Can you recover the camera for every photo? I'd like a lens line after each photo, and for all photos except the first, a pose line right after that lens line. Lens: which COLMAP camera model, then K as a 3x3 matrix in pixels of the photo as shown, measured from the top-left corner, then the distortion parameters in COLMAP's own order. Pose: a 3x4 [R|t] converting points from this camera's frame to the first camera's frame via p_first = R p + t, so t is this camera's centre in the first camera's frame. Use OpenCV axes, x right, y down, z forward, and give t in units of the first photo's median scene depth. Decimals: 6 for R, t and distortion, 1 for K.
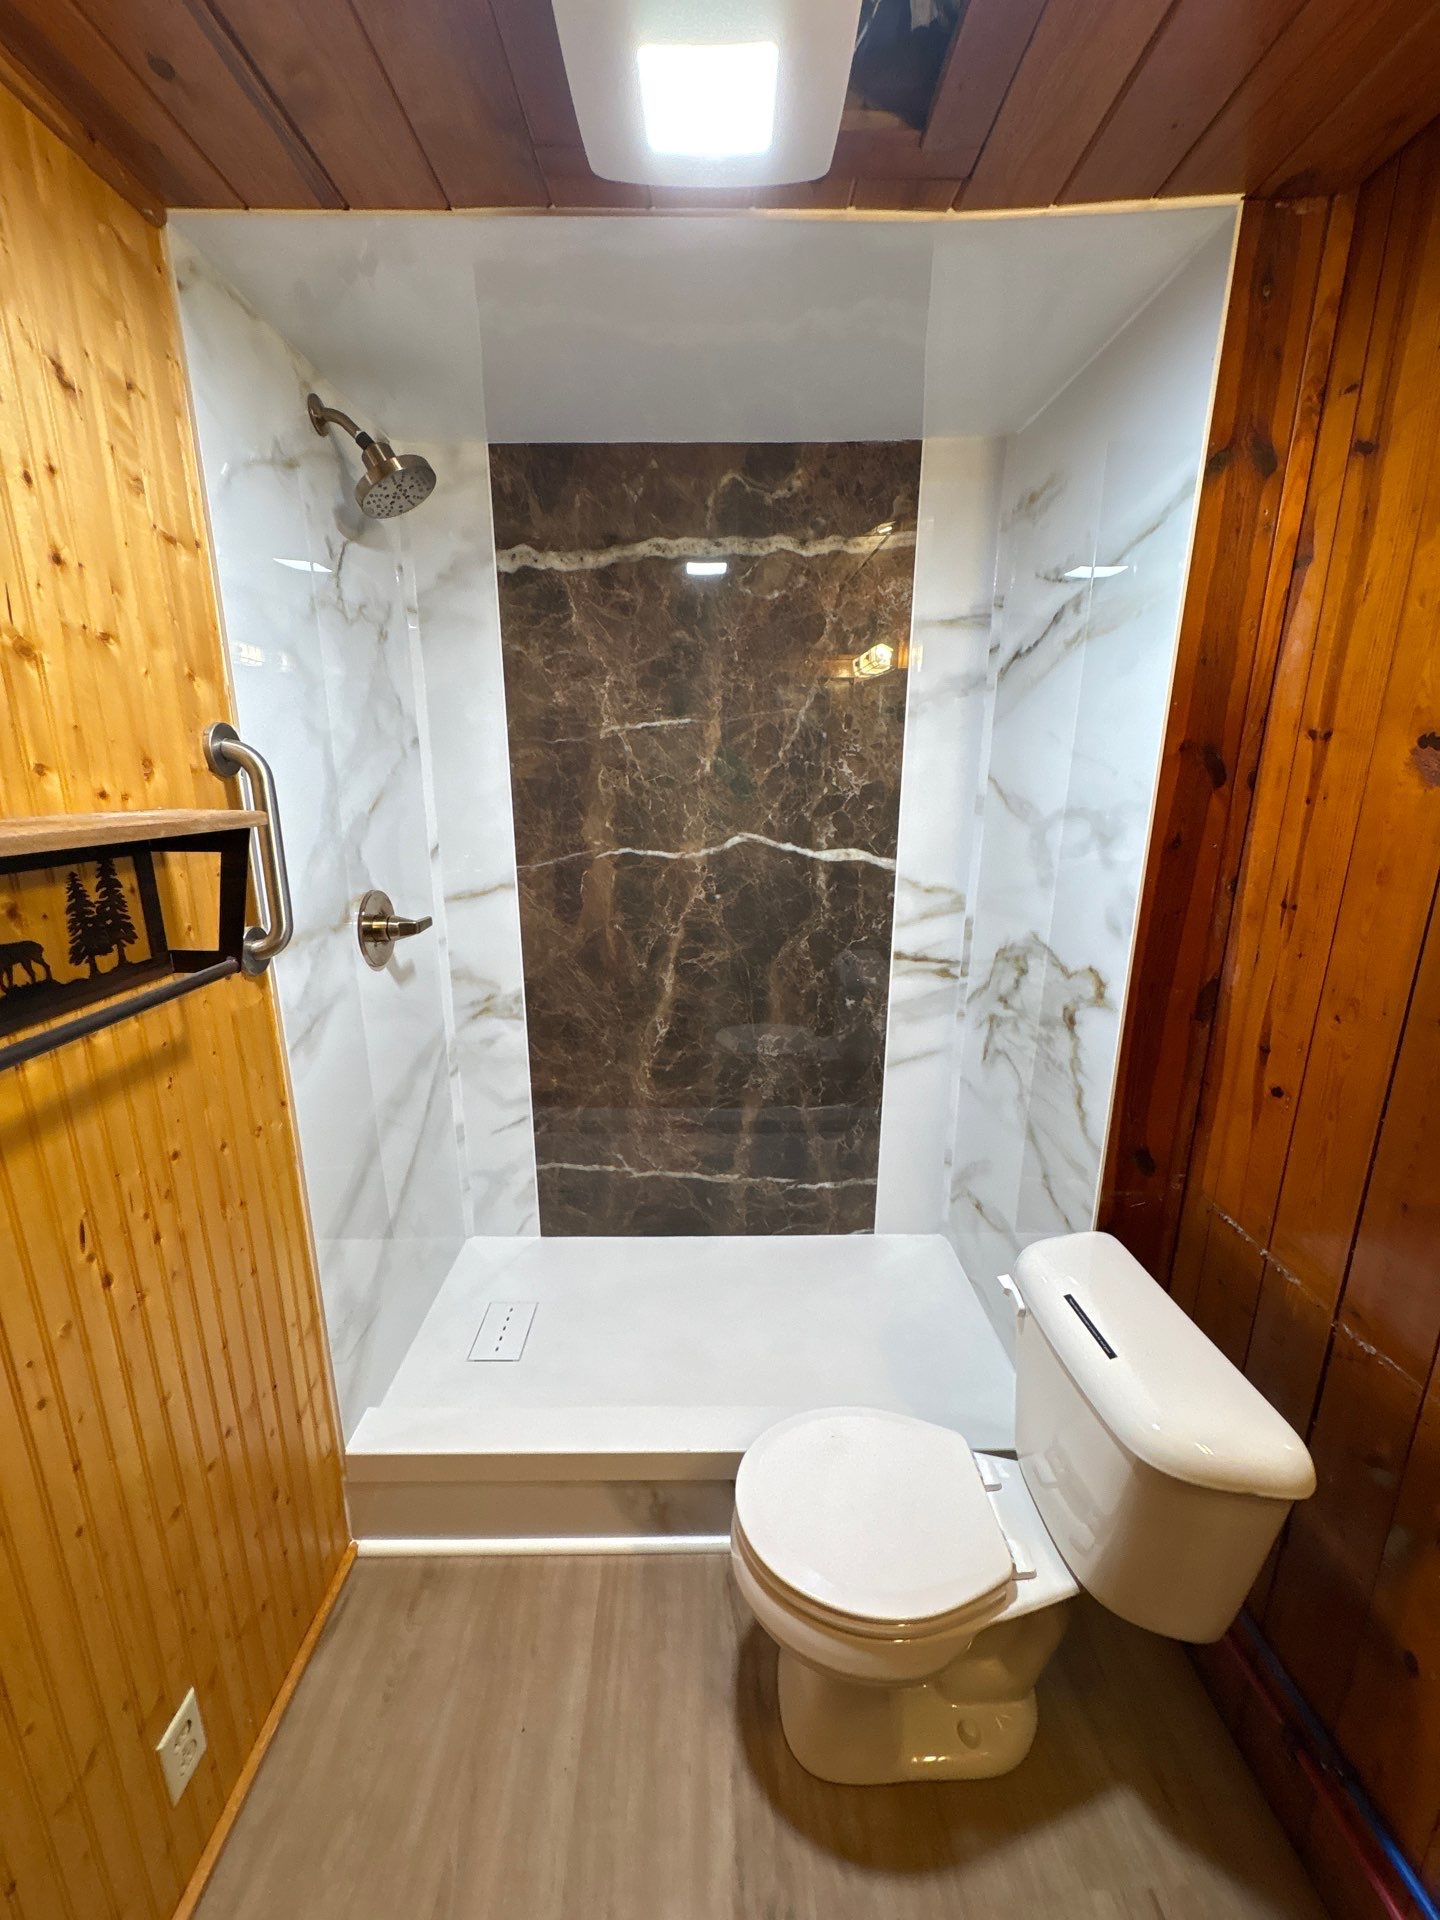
lens RADIAL K [[763.8, 0, 721.3], [0, 763.8, 959.2], [0, 0, 1]] dist [-0.001304, 0.000277]
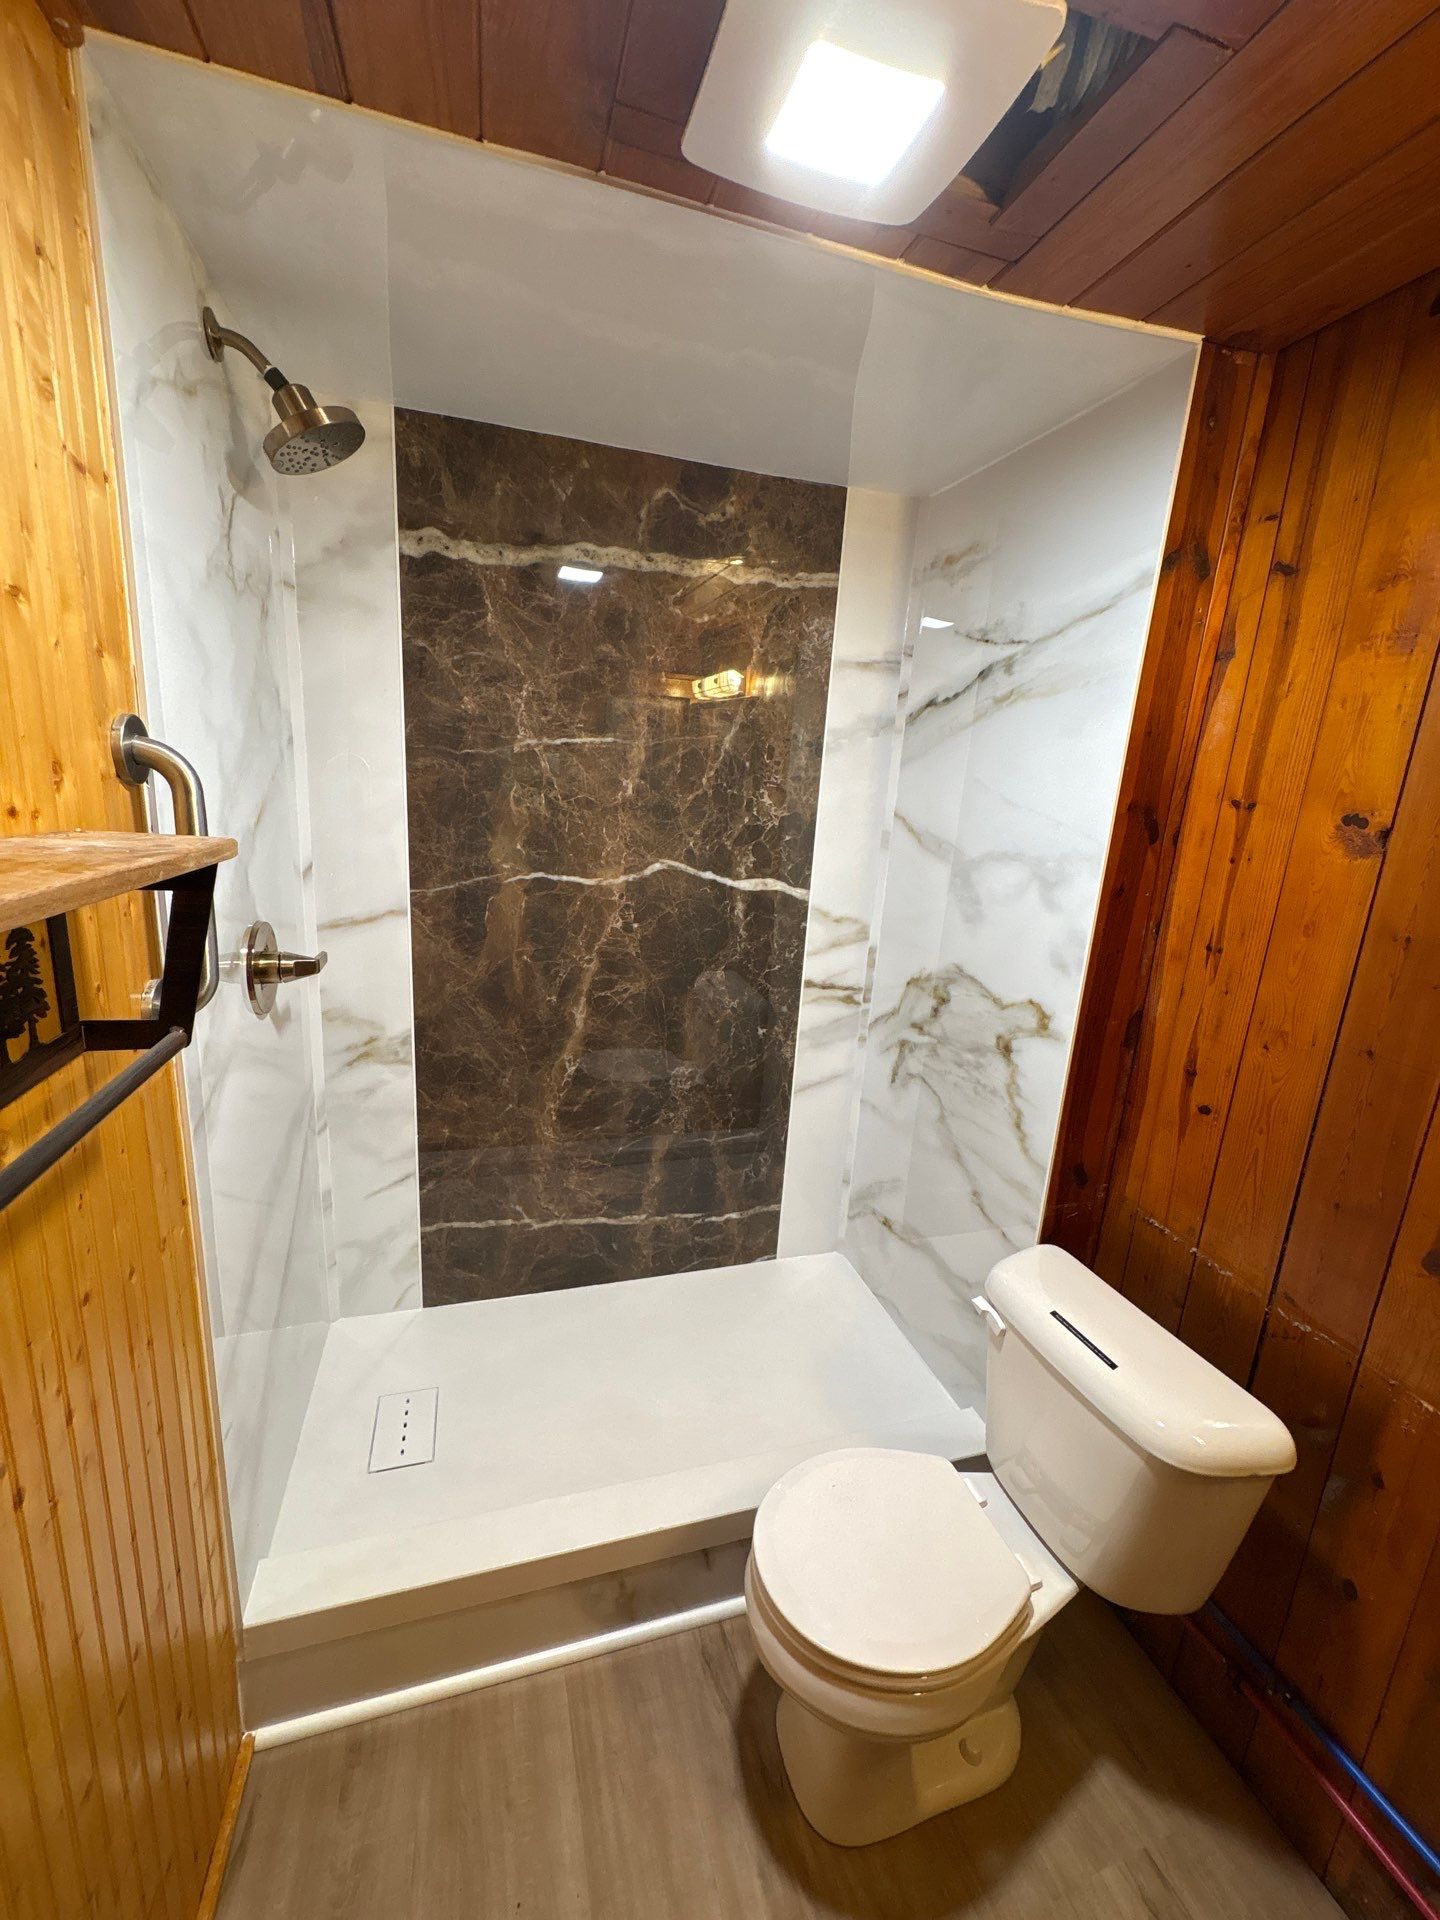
lens RADIAL K [[763.8, 0, 721.3], [0, 763.8, 959.2], [0, 0, 1]] dist [-0.001304, 0.000277]
pose [[0.957441, -0.007804, 0.288523, -0.201944], [0.011176, 0.999887, -0.010042, -0.033622], [-0.288412, 0.012839, 0.957420, 0.068474]]
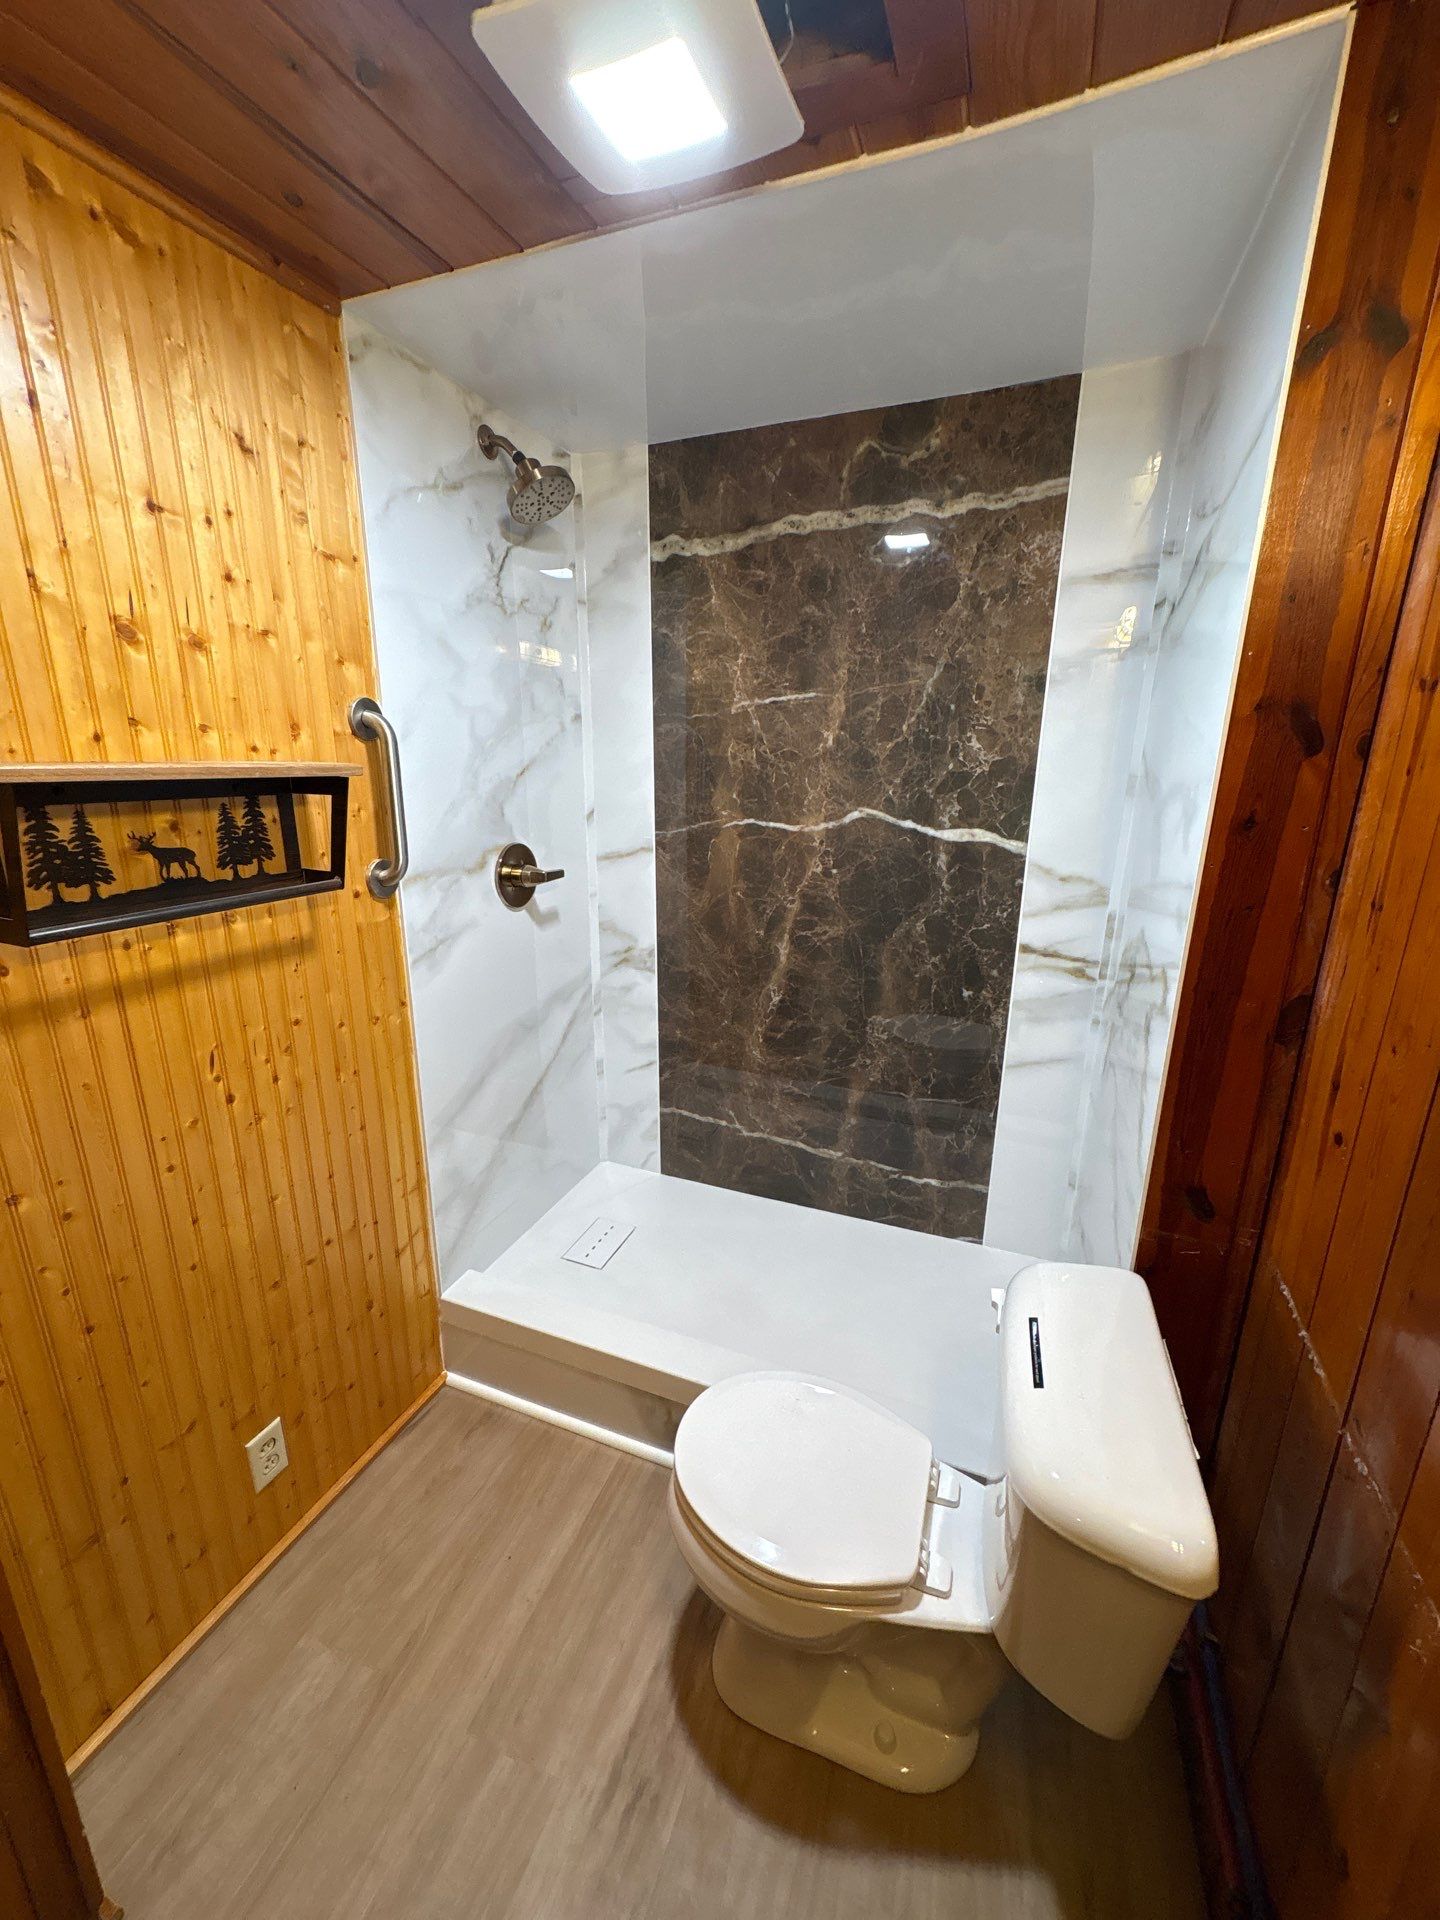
lens RADIAL K [[763.3, 0, 721.7], [0, 763.3, 960.7], [0, 0, 1]] dist [-0.000657, -0.000122]
pose [[0.925793, 0.105531, -0.363003, 0.268252], [-0.099884, 0.994406, 0.034348, 0.017360], [0.364597, 0.004459, 0.931155, 0.014797]]
